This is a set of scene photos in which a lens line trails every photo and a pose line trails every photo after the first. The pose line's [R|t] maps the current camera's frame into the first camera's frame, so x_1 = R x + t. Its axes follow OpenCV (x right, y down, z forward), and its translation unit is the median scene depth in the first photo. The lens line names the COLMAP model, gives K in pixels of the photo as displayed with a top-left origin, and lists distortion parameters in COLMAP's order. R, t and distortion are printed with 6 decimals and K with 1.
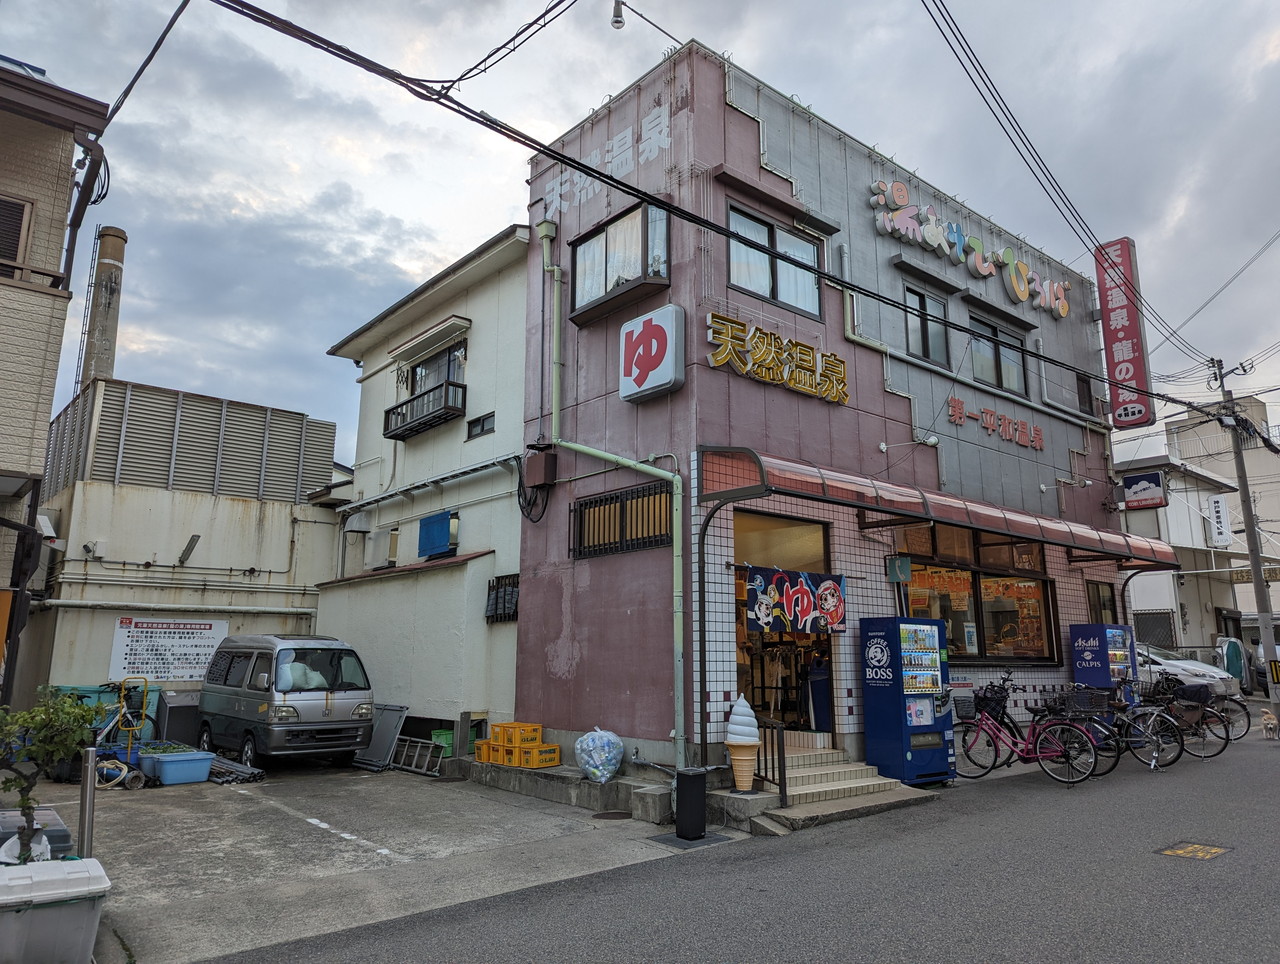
lens RADIAL K [[888.5, 0, 637.6], [0, 888.5, 479.8], [0, 0, 1]] dist [0.012348, -0.000506]
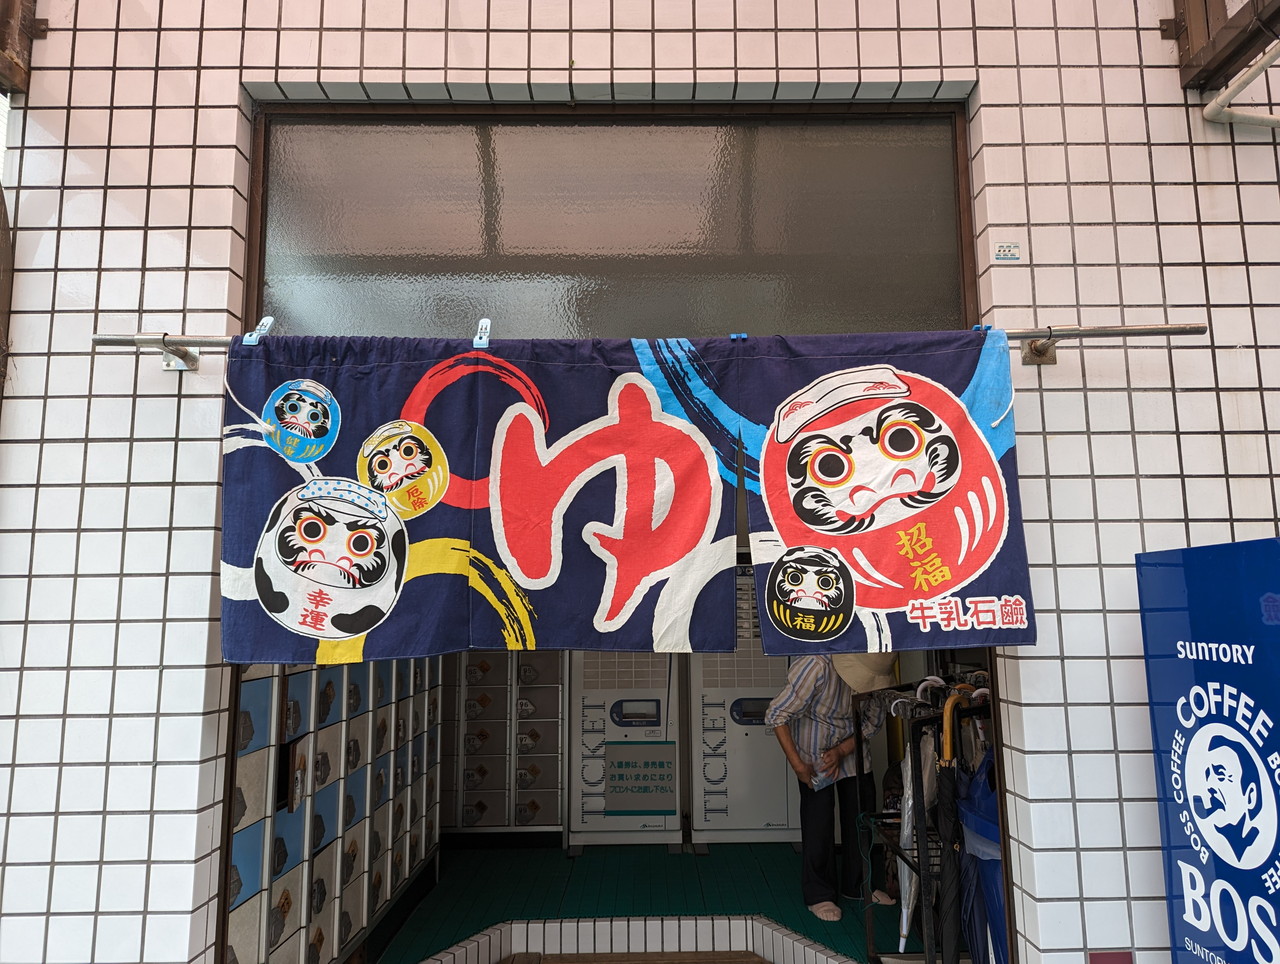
lens RADIAL K [[888.5, 0, 643.6], [0, 888.5, 481.5], [0, 0, 1]] dist [0.012348, -0.000506]
pose [[0.755545, -0.108355, -0.646073, 0.308515], [0.150302, 0.988590, 0.009970, 0.133014], [0.637621, -0.104639, 0.763210, 0.855540]]
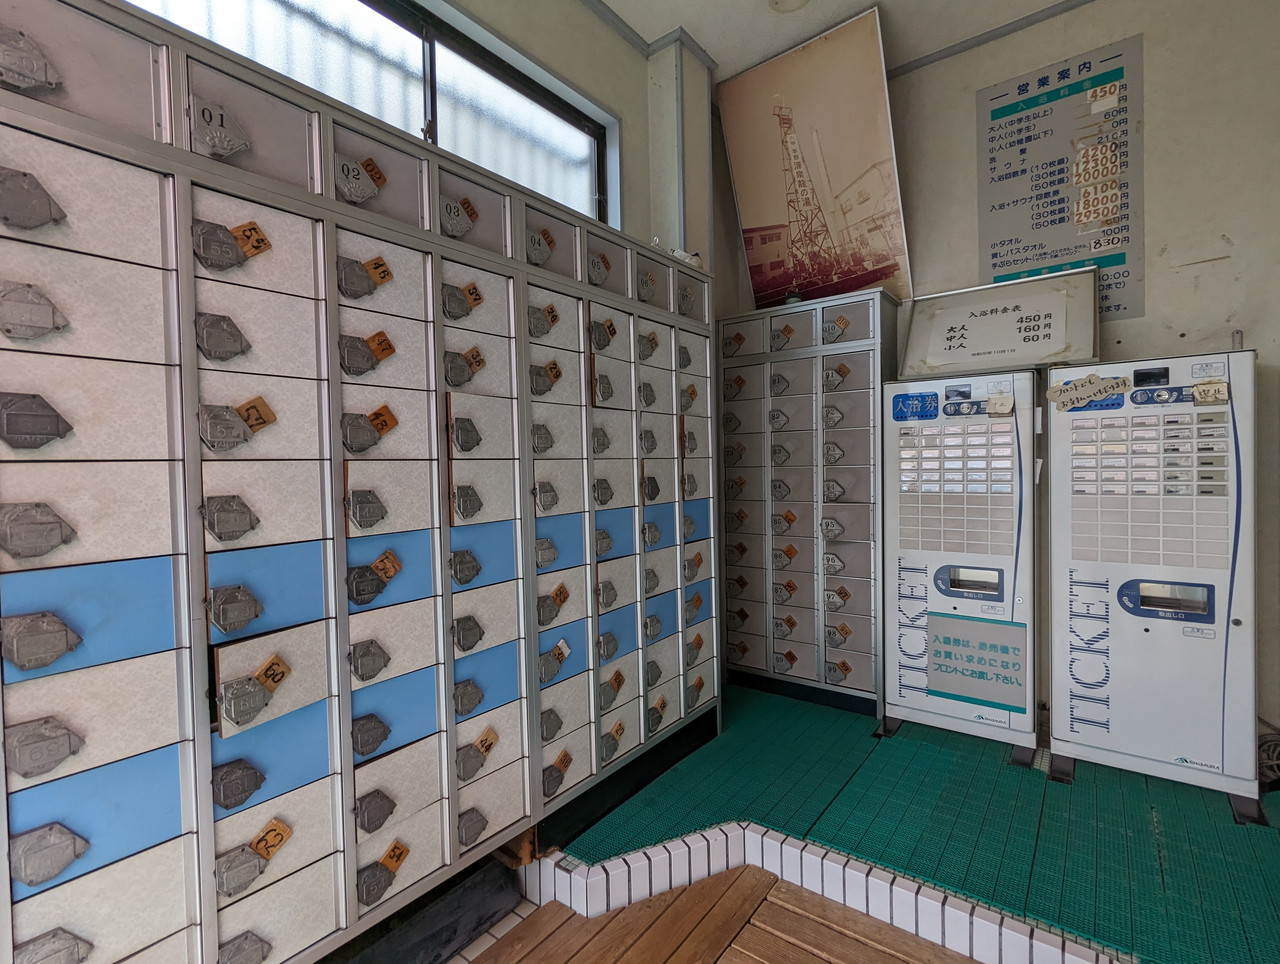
lens RADIAL K [[597.3, 0, 638.5], [0, 597.3, 484.4], [0, 0, 1]] dist [-0.002978, -0.000336]
pose [[0.210352, 0.012321, -0.977548, 0.269449], [0.219376, 0.973826, 0.059480, 0.147793], [0.952694, -0.226963, 0.202143, 0.919749]]
